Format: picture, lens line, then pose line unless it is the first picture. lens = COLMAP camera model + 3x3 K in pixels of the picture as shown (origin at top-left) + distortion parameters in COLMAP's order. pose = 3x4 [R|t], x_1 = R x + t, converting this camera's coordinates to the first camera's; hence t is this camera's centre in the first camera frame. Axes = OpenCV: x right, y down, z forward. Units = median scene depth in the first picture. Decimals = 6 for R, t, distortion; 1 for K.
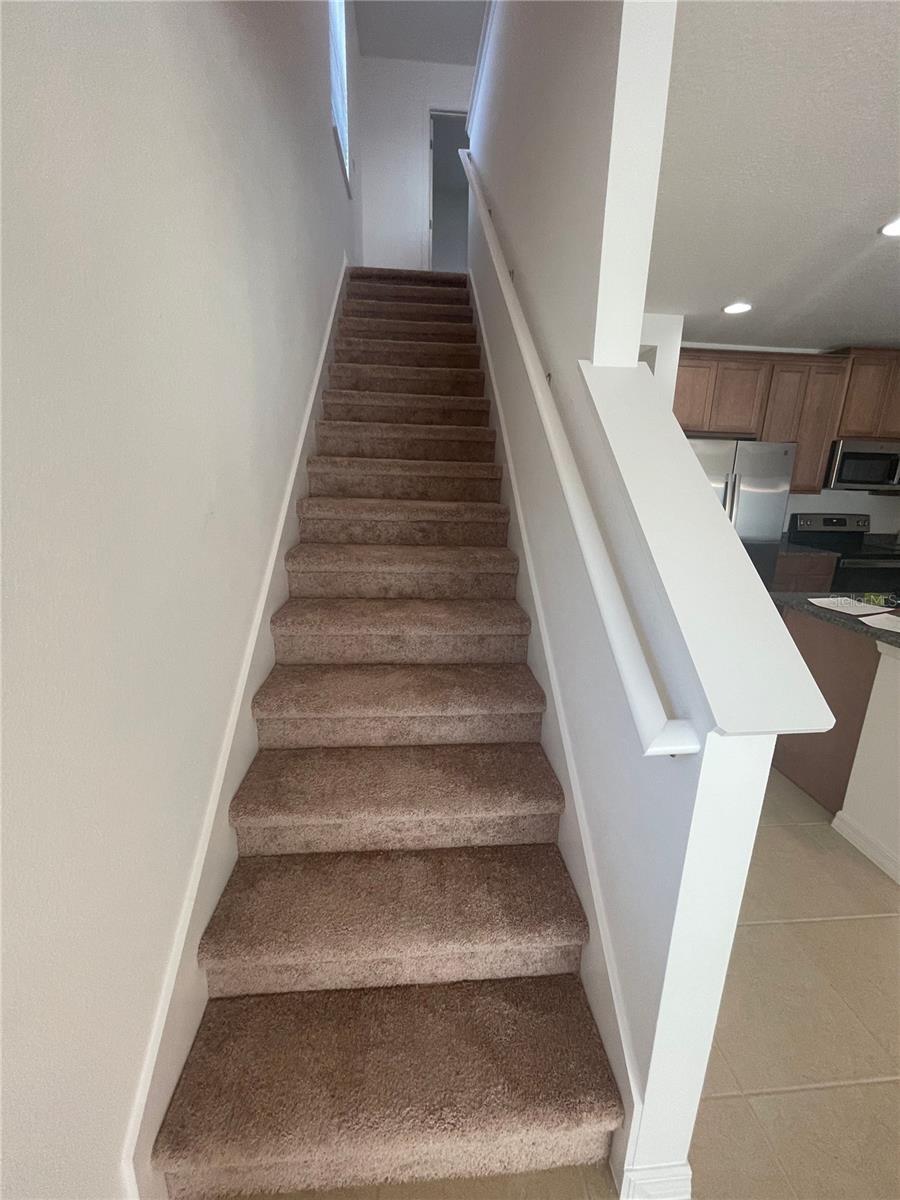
lens RADIAL K [[487.7, 0, 445.9], [0, 487.7, 600.1], [0, 0, 1]] dist [-0.007992, 0.001464]
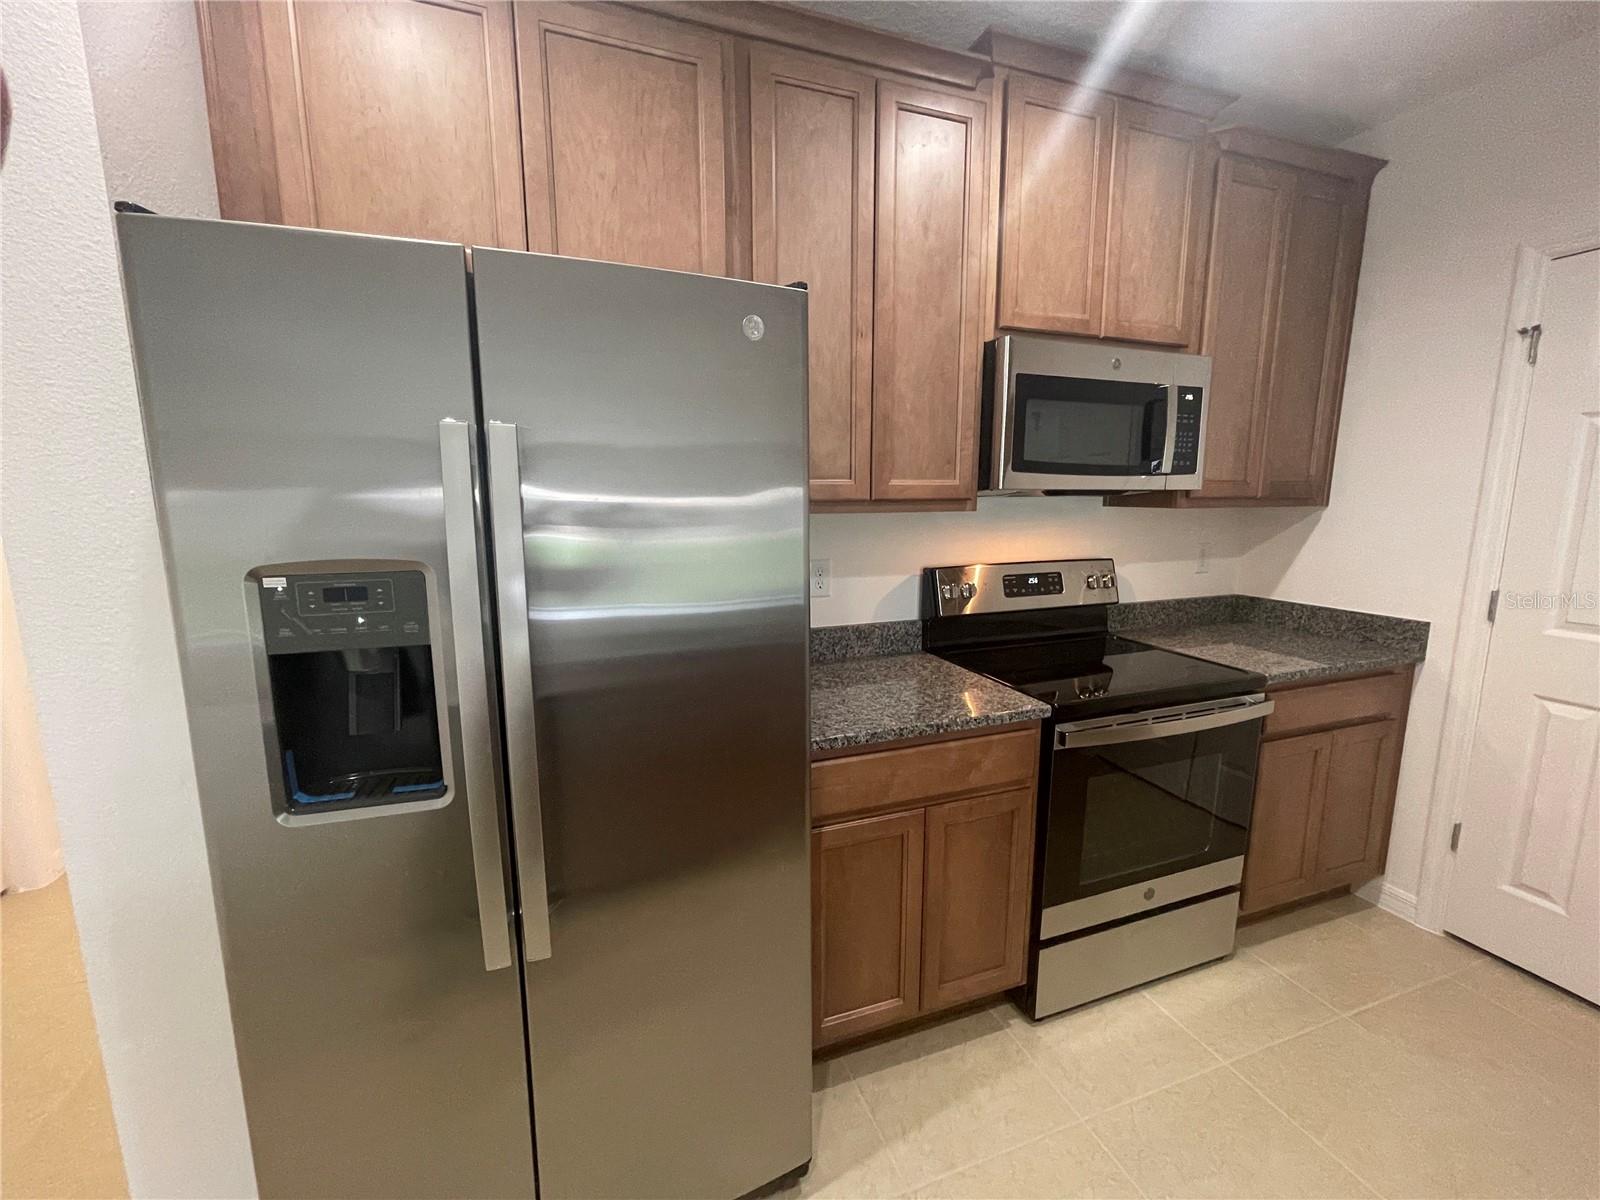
lens RADIAL K [[650.3, 0, 803.6], [0, 650.3, 596.3], [0, 0, 1]] dist [-0.007992, 0.001464]
pose [[0.962528, -0.071141, 0.261686, 0.557063], [0.094359, 0.992537, -0.077244, -0.142302], [-0.254237, 0.099042, 0.962057, 0.634953]]
